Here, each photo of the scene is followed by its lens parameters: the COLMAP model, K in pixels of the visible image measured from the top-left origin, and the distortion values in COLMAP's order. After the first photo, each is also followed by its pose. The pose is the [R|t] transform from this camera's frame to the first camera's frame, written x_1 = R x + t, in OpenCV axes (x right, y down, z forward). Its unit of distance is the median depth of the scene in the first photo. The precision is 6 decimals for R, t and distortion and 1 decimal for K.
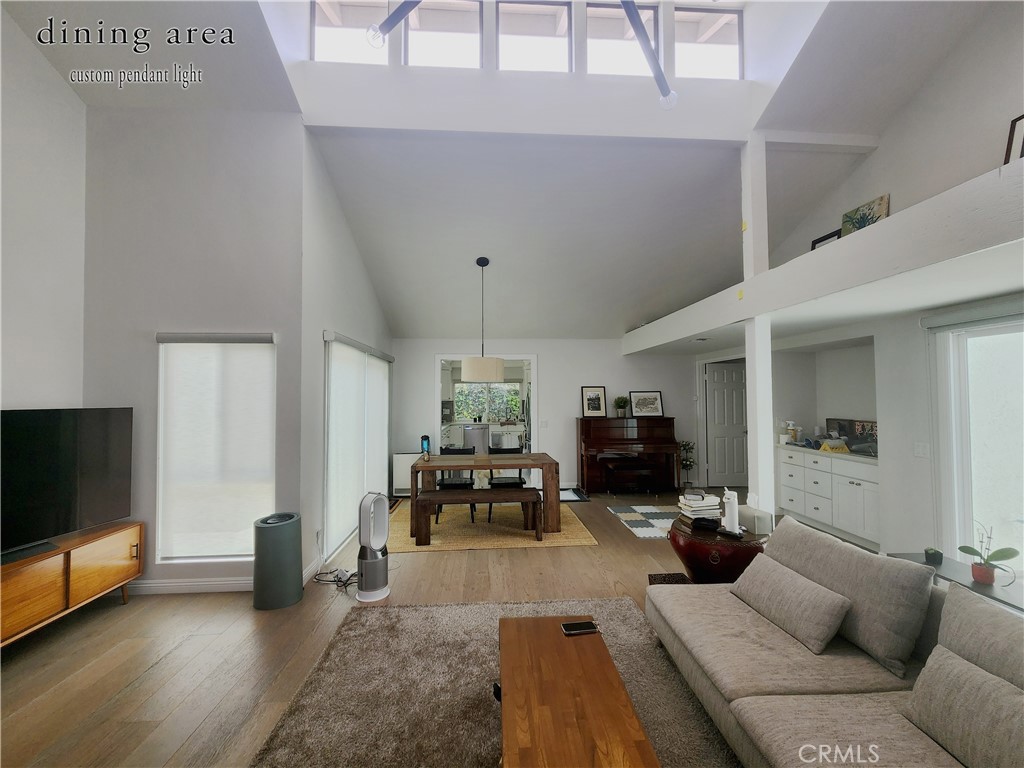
lens RADIAL K [[416.9, 0, 511.4], [0, 416.9, 386.4], [0, 0, 1]] dist [-0.001687, 0.000480]
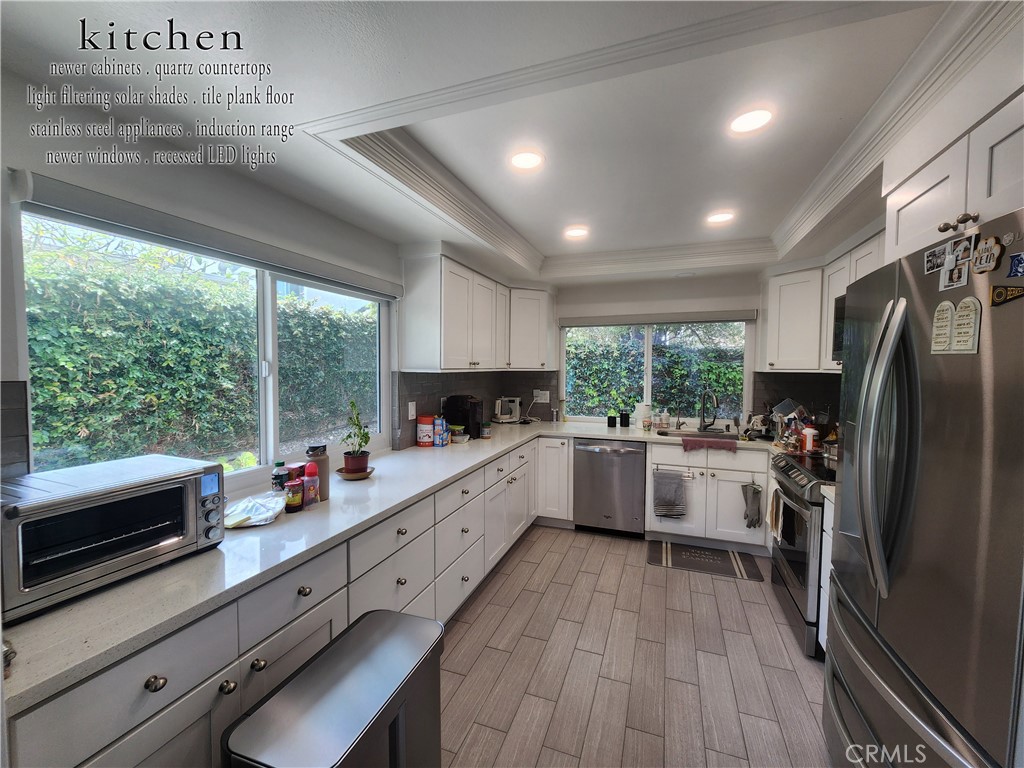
lens RADIAL K [[416.9, 0, 513.3], [0, 416.9, 383.4], [0, 0, 1]] dist [-0.001687, 0.000480]
pose [[0.915997, 0.031425, -0.399953, -0.018526], [-0.002947, 0.997428, 0.071621, 0.018514], [0.401175, -0.064426, 0.913733, 0.620624]]
